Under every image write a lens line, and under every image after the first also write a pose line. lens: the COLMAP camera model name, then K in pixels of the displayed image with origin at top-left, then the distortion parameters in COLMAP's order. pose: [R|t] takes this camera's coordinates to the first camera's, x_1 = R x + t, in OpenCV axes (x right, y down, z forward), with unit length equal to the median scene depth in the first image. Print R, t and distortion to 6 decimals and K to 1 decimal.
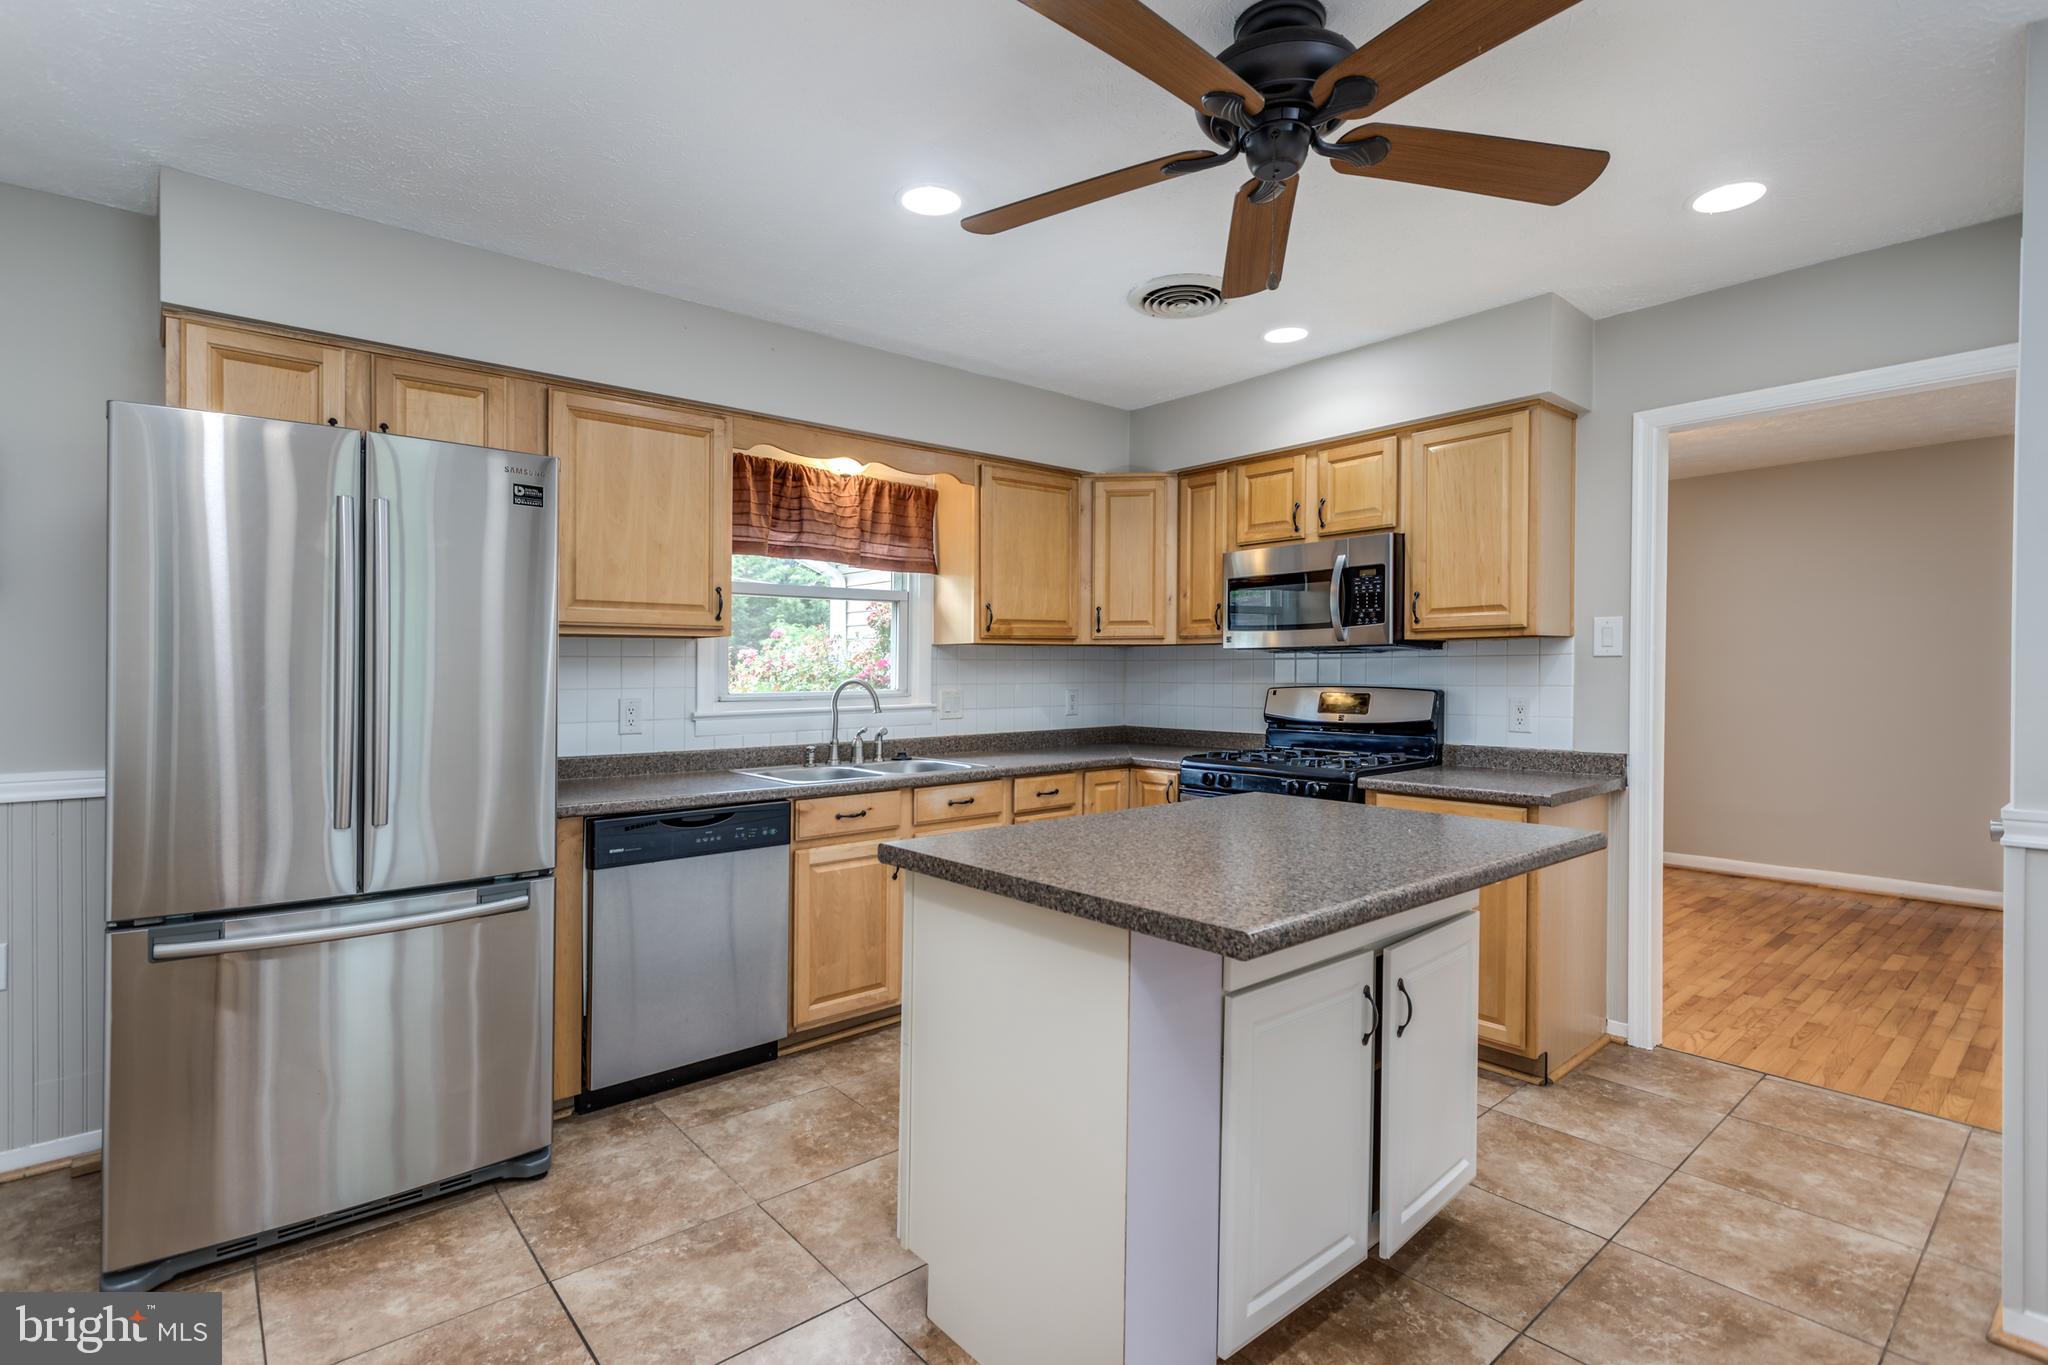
lens RADIAL K [[958.2, 0, 1035.5], [0, 958.2, 678.7], [0, 0, 1]] dist [0.004773, -0.000432]
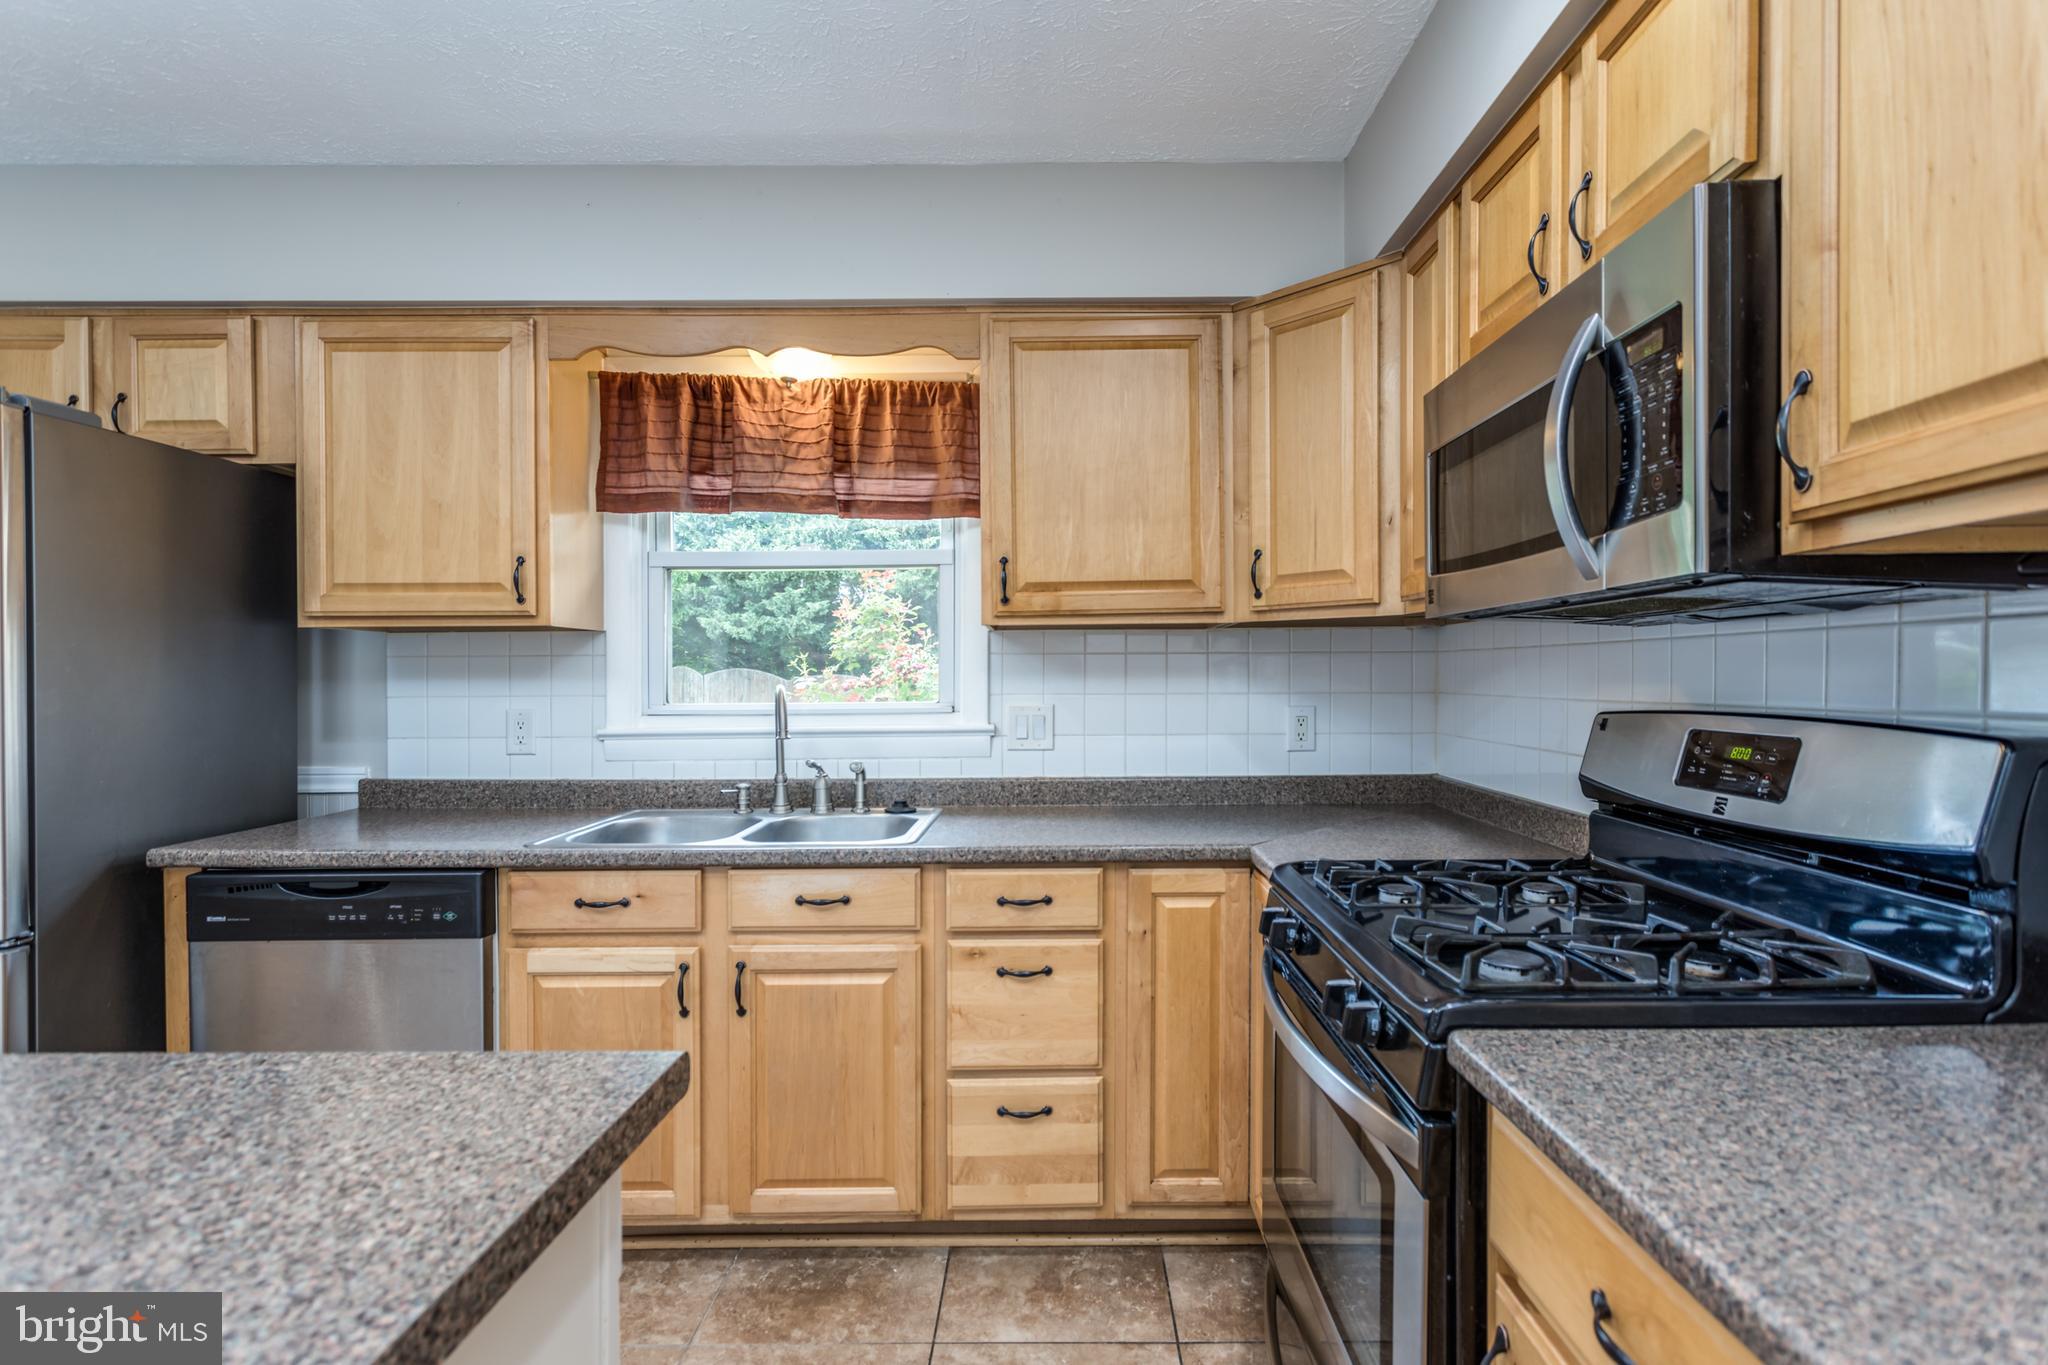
lens RADIAL K [[979.7, 0, 1055.3], [0, 979.7, 681.4], [0, 0, 1]] dist [0.003412, 0.001310]
pose [[0.758827, 0.003233, -0.651284, 0.392016], [-0.003463, 0.999994, 0.000930, -0.003811], [0.651283, 0.001550, 0.758833, 0.614777]]
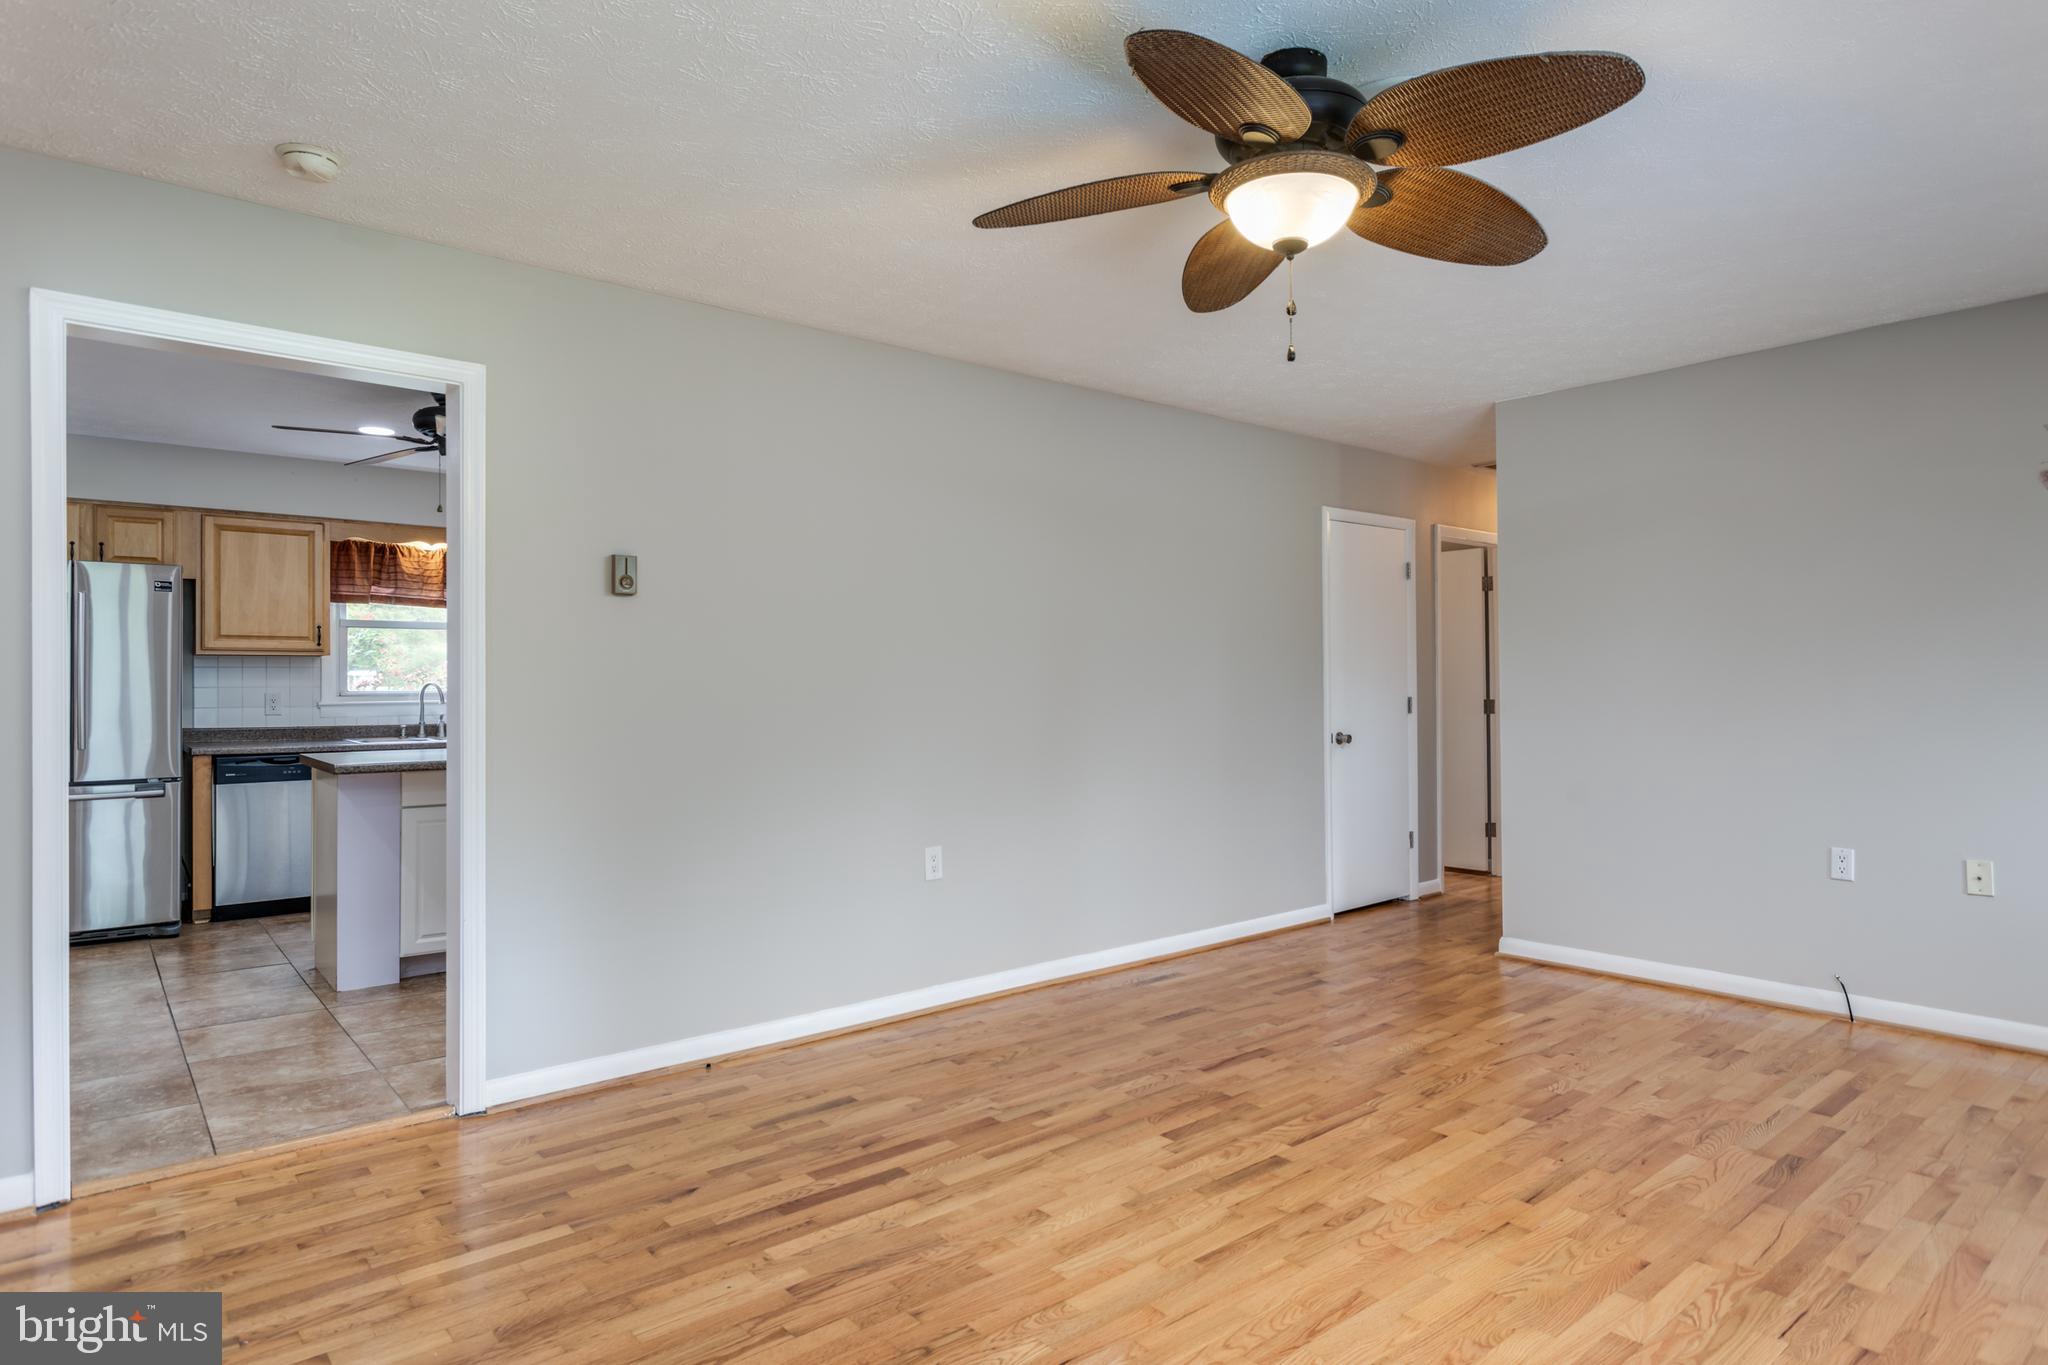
lens RADIAL K [[1135.1, 0, 1026.0], [0, 1135.1, 688.1], [0, 0, 1]] dist [0.000768, 0.000590]
pose [[0.999915, 0.003519, -0.012588, 0.798046], [-0.003541, 0.999992, -0.001706, 0.009532], [0.012582, 0.001751, 0.999919, -0.823641]]
